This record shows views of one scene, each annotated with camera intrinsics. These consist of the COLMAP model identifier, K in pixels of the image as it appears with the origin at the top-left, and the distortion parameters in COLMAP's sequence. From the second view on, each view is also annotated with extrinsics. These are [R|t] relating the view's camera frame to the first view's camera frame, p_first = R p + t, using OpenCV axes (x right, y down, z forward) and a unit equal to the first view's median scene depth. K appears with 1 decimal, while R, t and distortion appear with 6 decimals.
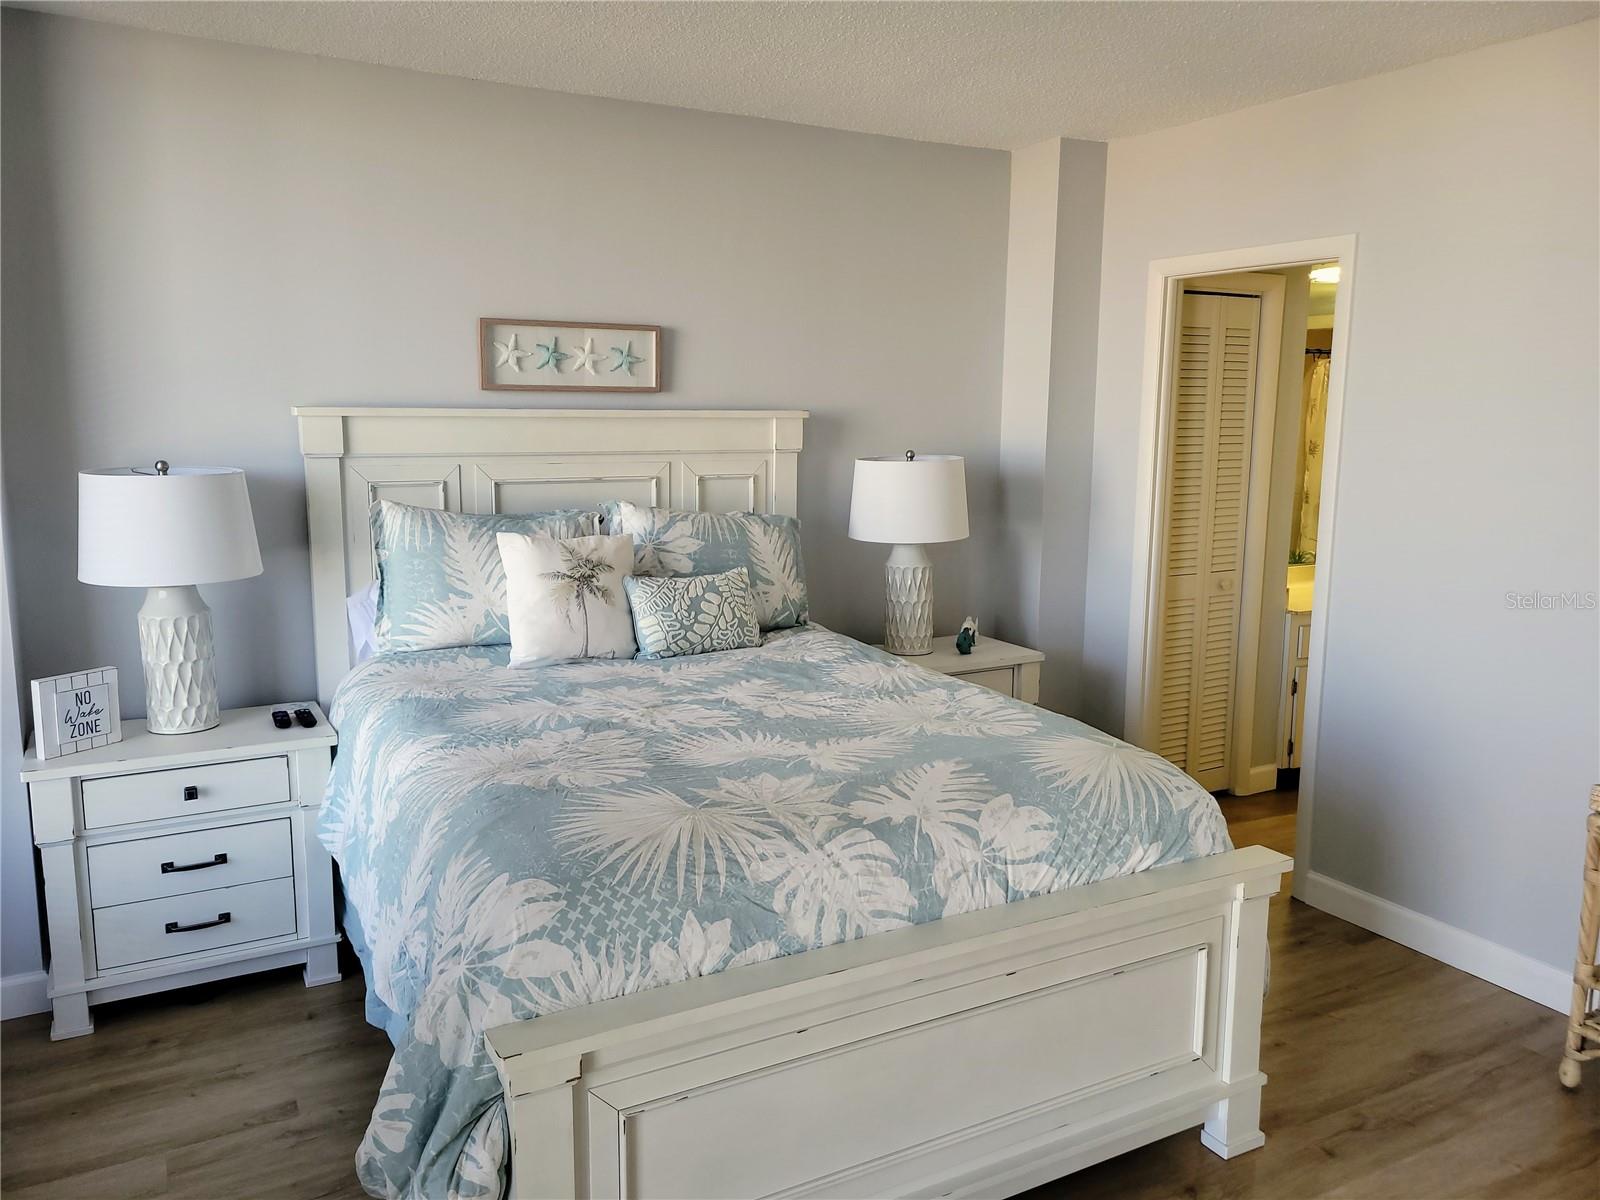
lens RADIAL K [[1204.8, 0, 799.9], [0, 1204.8, 594.7], [0, 0, 1]] dist [0.052019, -0.034067]
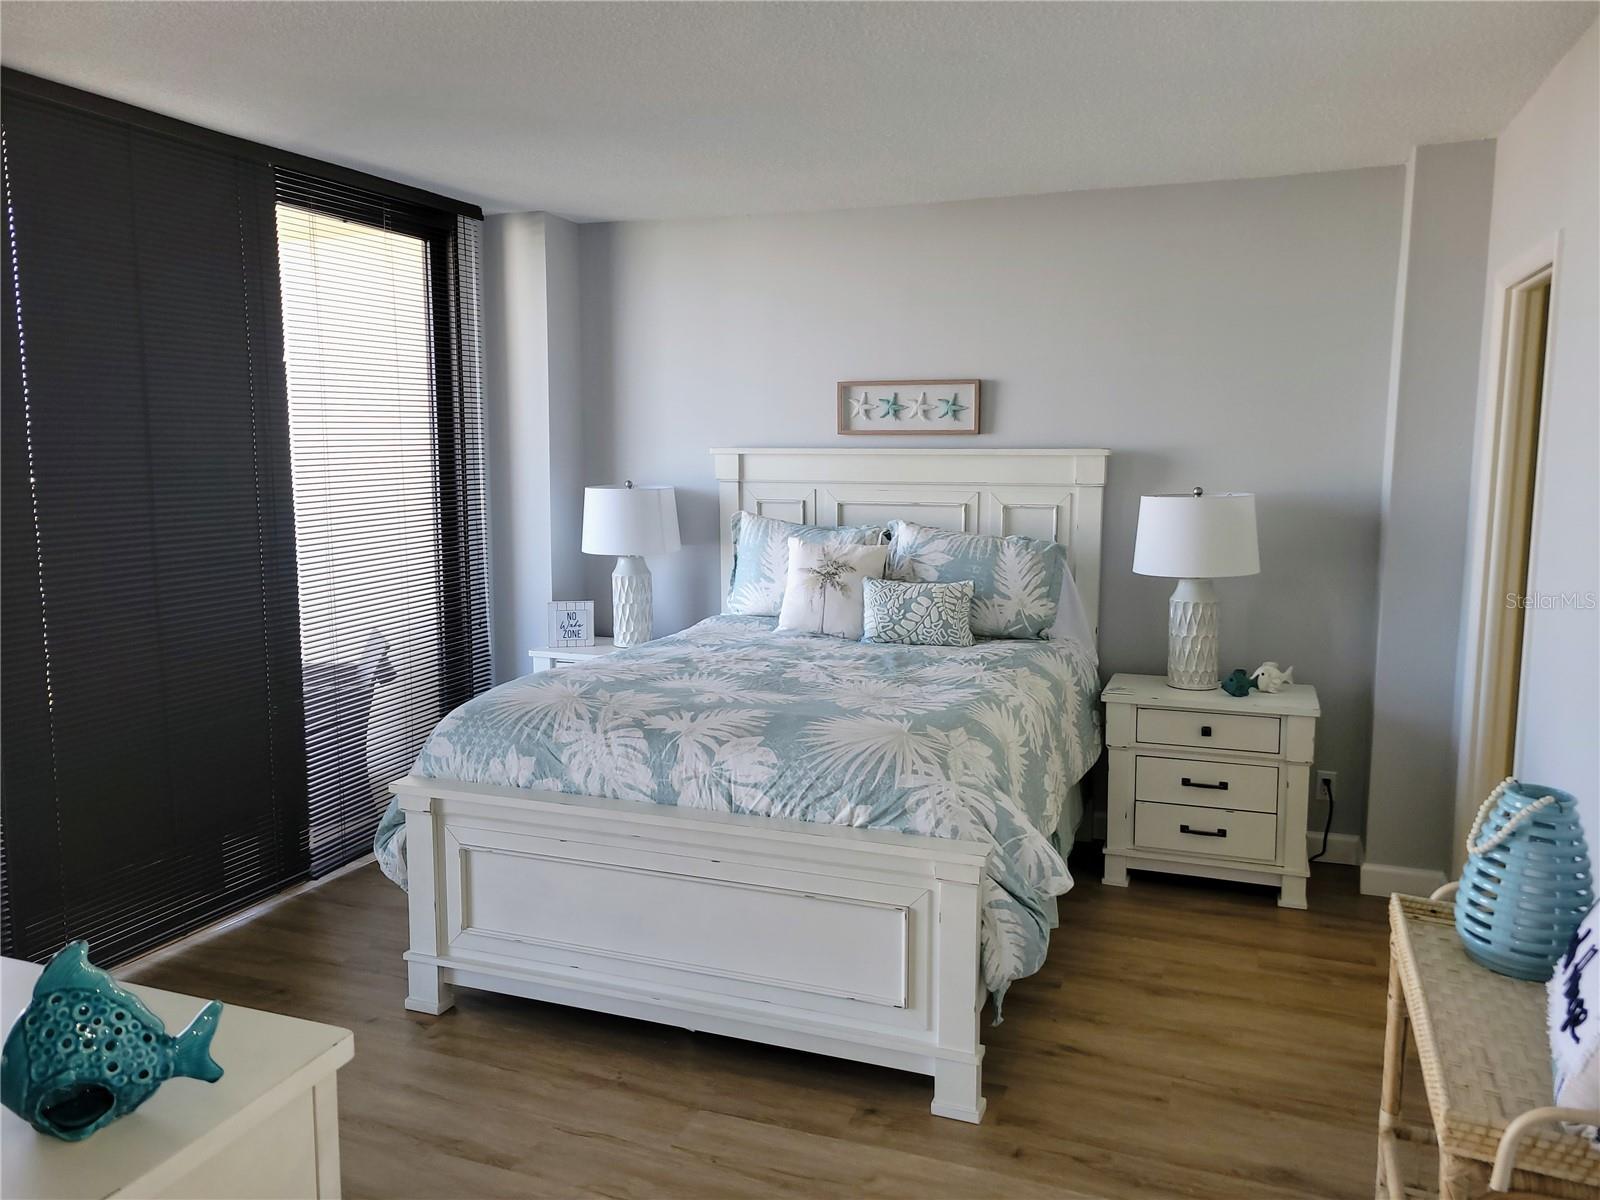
lens RADIAL K [[1204.8, 0, 799.7], [0, 1204.8, 599.8], [0, 0, 1]] dist [0.052019, -0.034067]
pose [[0.645815, 0.091871, -0.757946, 0.815302], [-0.115683, 0.993047, 0.021798, -0.011450], [0.754679, 0.073604, 0.651953, 0.113196]]
